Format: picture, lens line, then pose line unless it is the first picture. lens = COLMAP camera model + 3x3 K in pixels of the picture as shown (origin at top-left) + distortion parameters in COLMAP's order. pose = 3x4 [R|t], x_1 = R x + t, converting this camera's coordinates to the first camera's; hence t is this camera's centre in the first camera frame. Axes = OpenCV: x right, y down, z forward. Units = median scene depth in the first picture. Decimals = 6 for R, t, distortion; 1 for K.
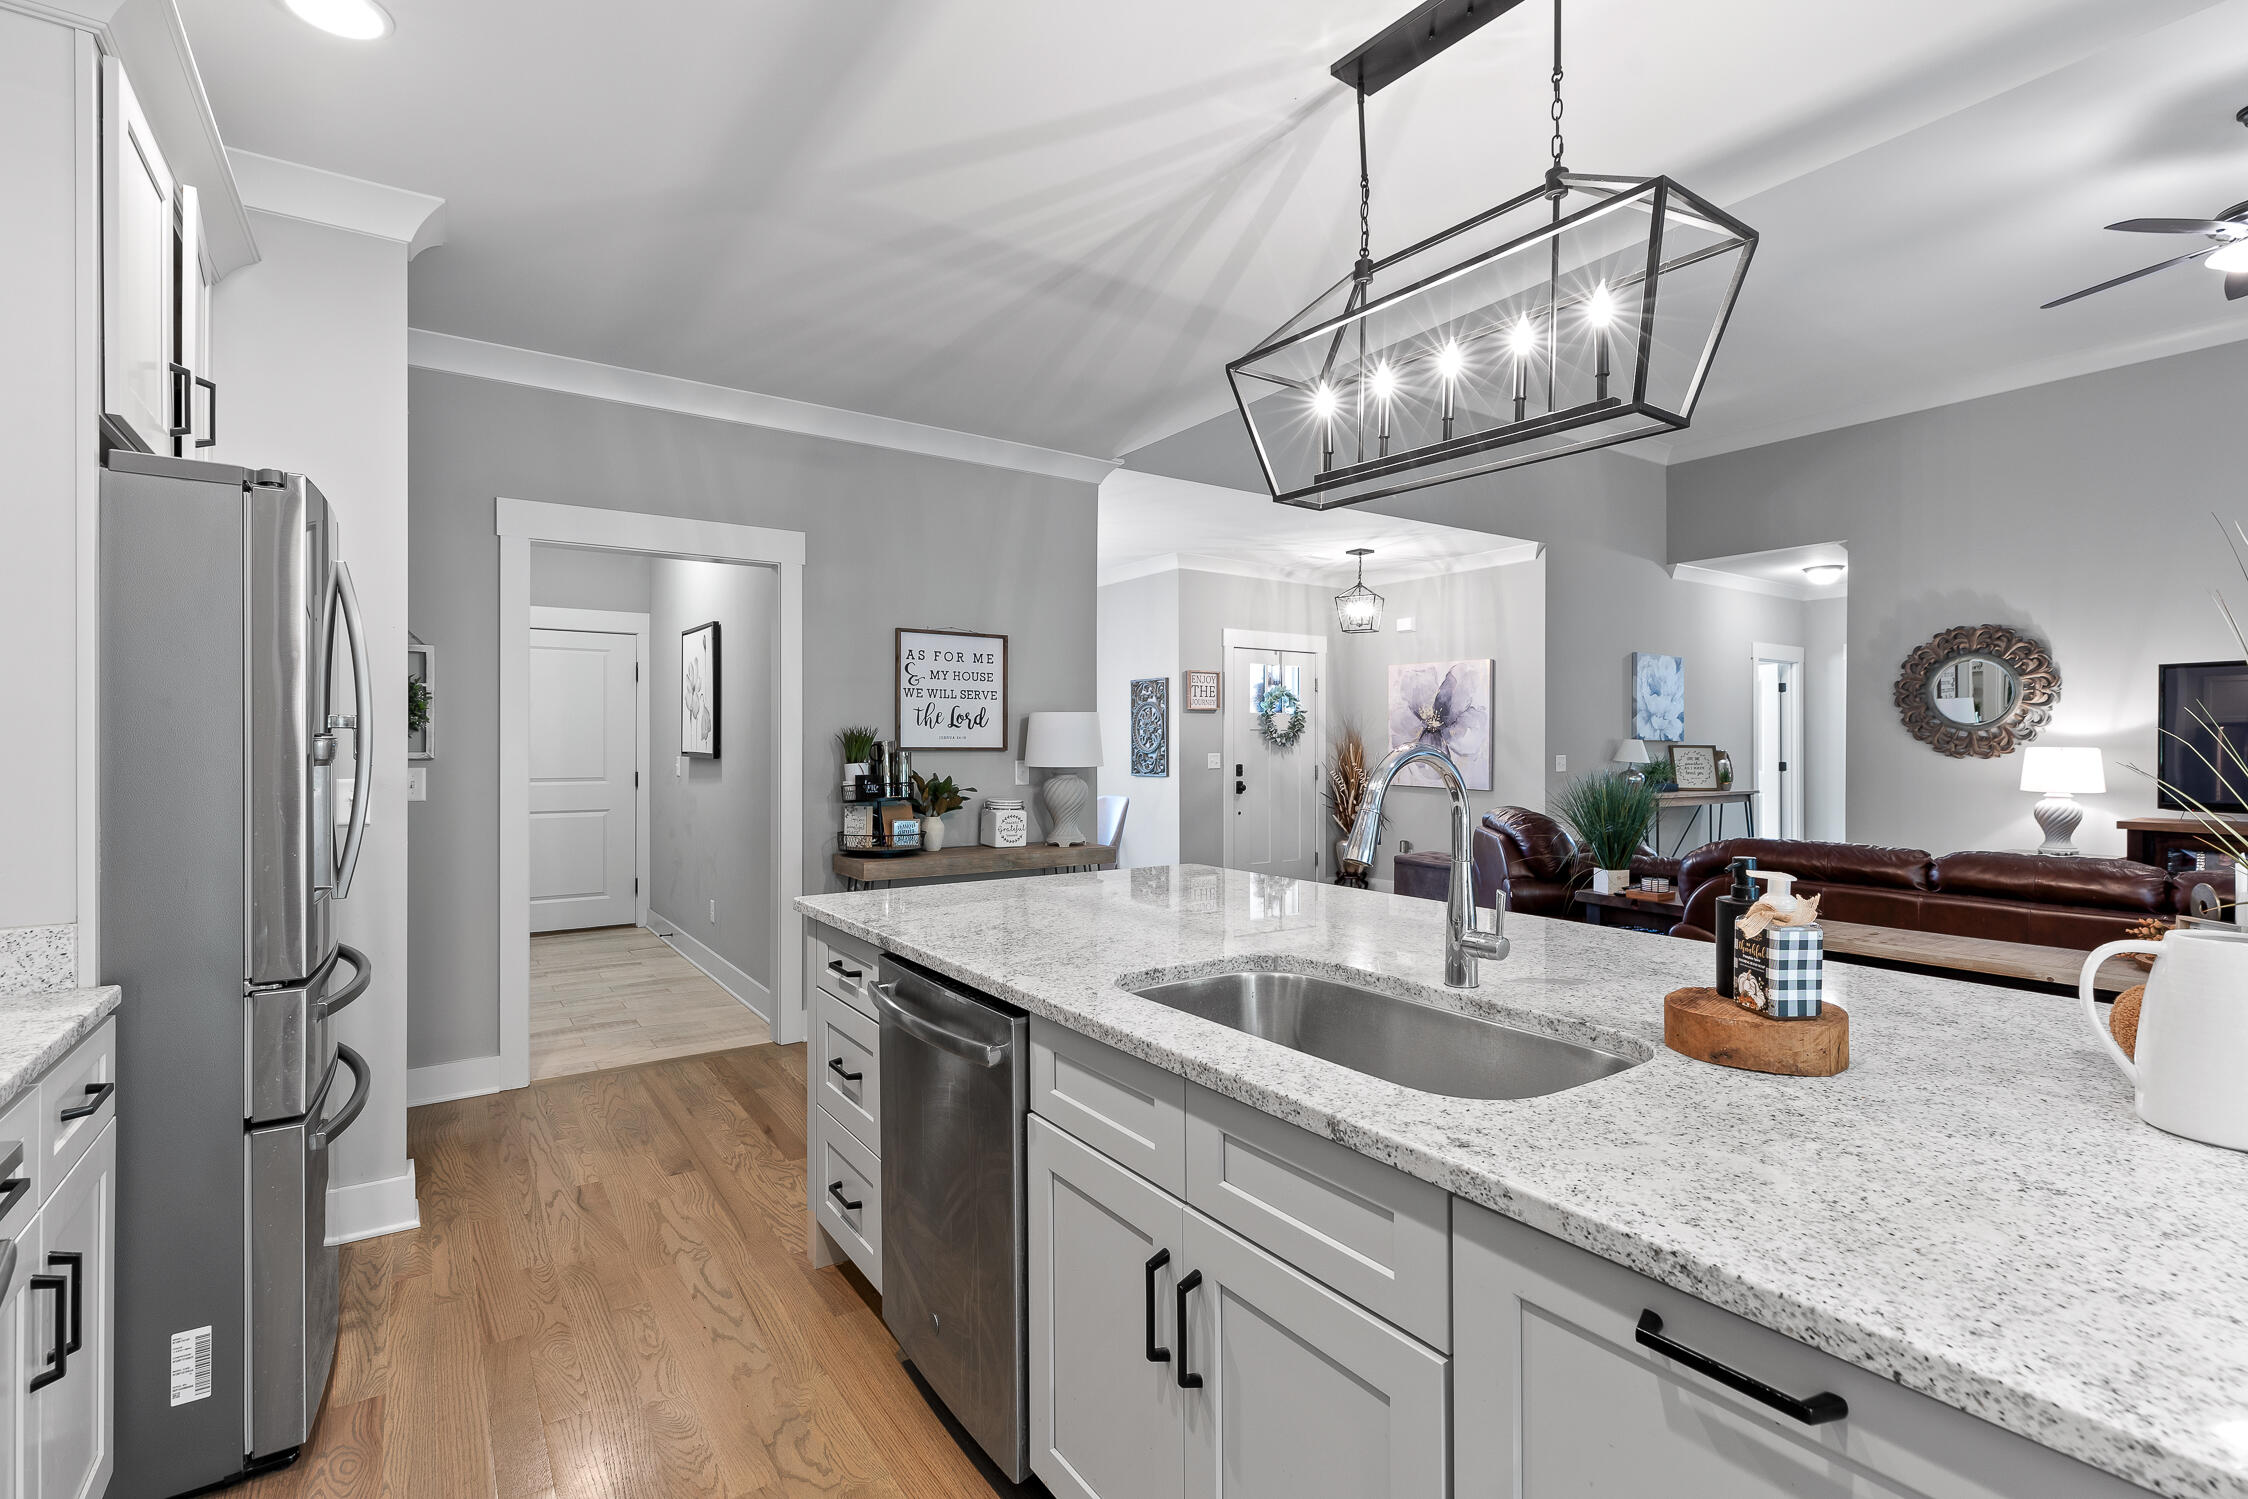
lens RADIAL K [[1027.7, 0, 1146.5], [0, 1027.7, 742.7], [0, 0, 1]] dist [0.006295, 0.000076]
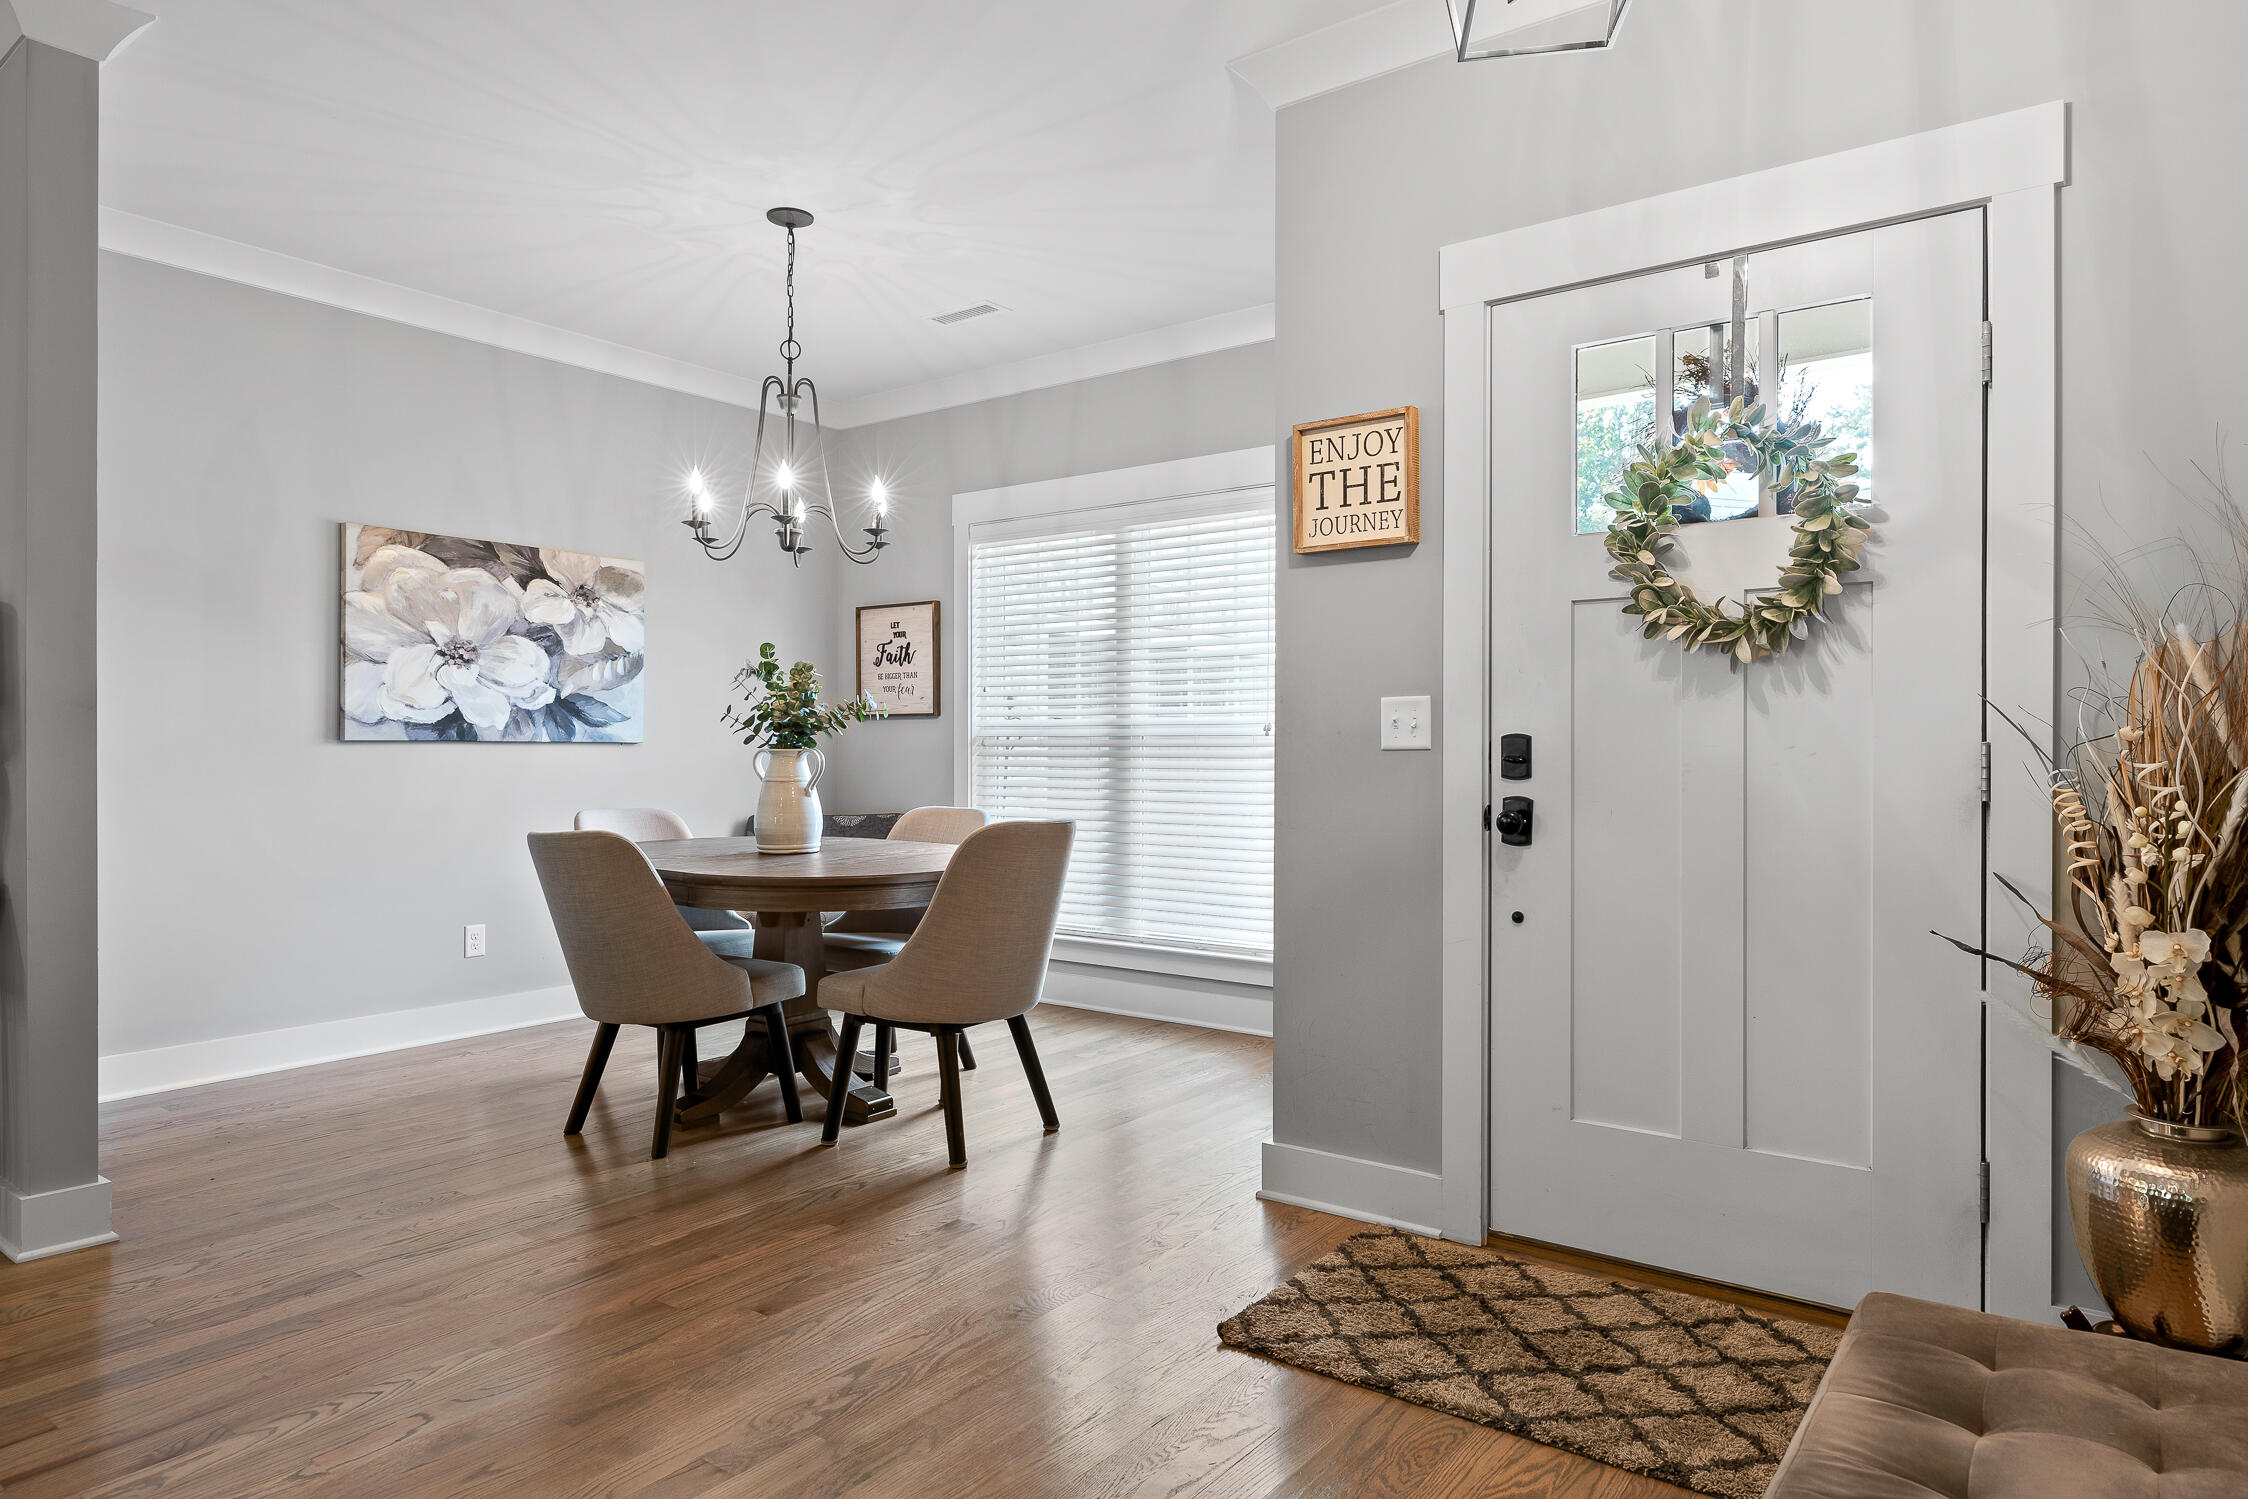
lens RADIAL K [[1336.9, 0, 1132.3], [0, 1336.9, 743.3], [0, 0, 1]] dist [0.004696, -0.003495]
pose [[0.318994, -0.004298, -0.947747, 0.492447], [-0.000310, 0.999989, -0.004640, 0.031297], [0.947757, 0.001774, 0.318989, 1.010836]]
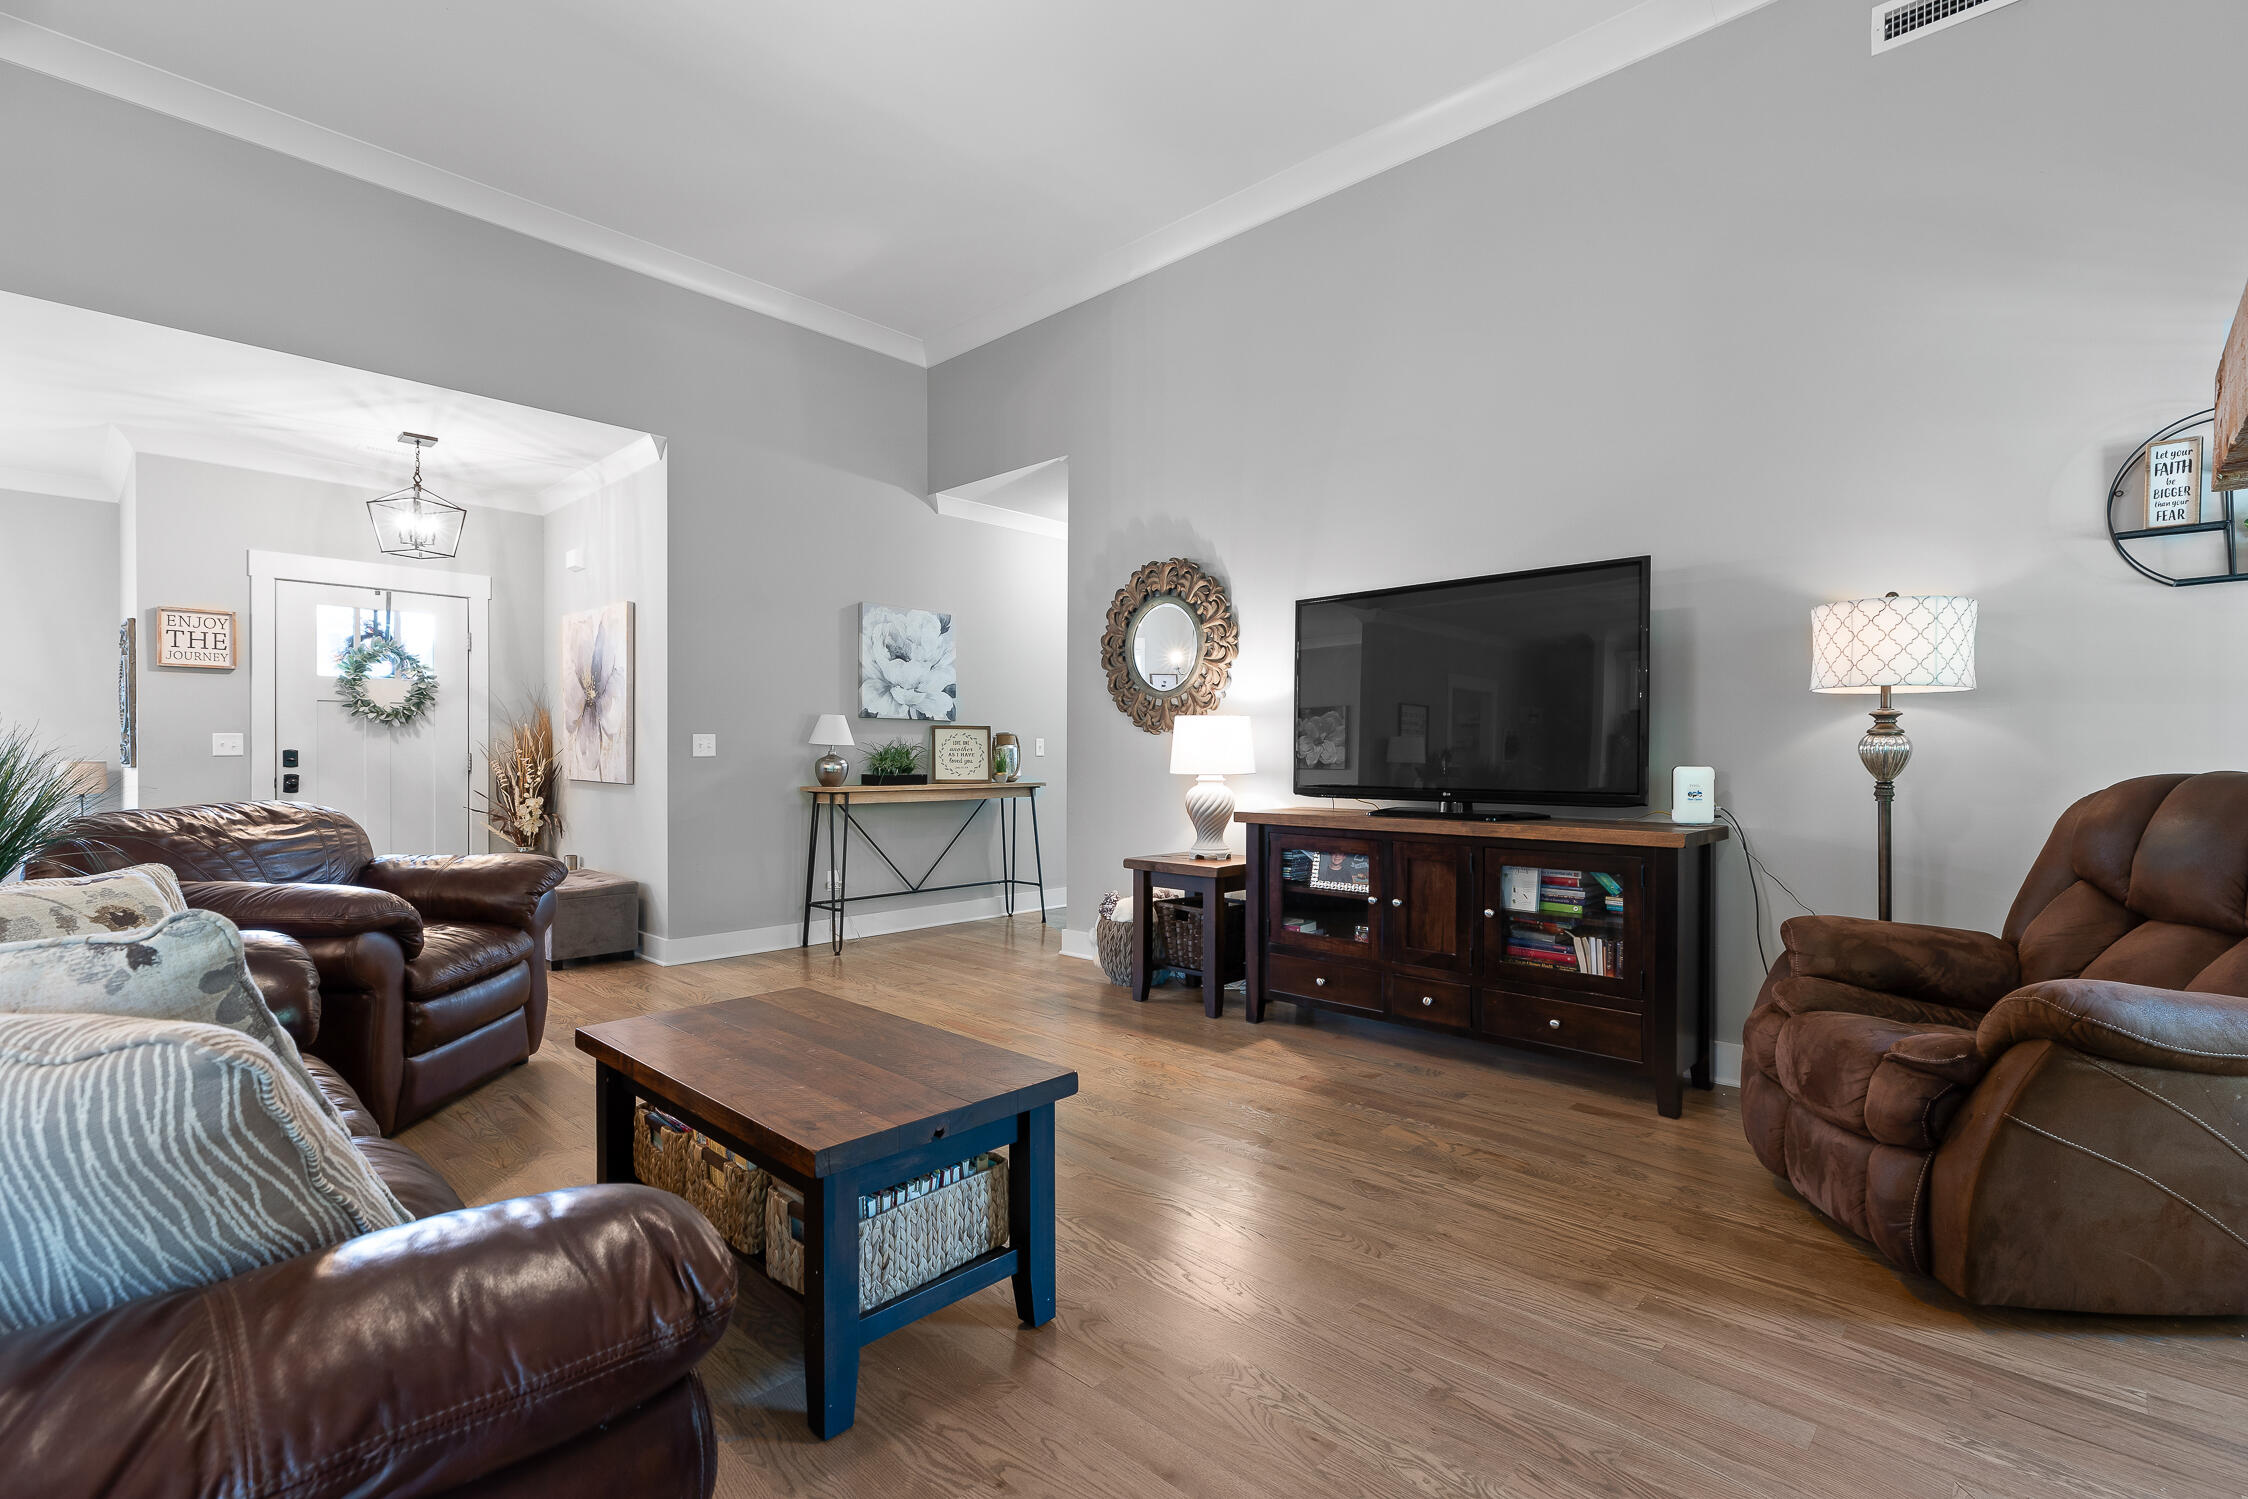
lens RADIAL K [[1027.7, 0, 1134.2], [0, 1027.7, 756.3], [0, 0, 1]] dist [0.006295, 0.000076]
pose [[0.977873, -0.001559, 0.209194, 0.631133], [0.001022, 0.999996, 0.002677, 0.030160], [-0.209197, -0.002404, 0.977871, 0.266885]]
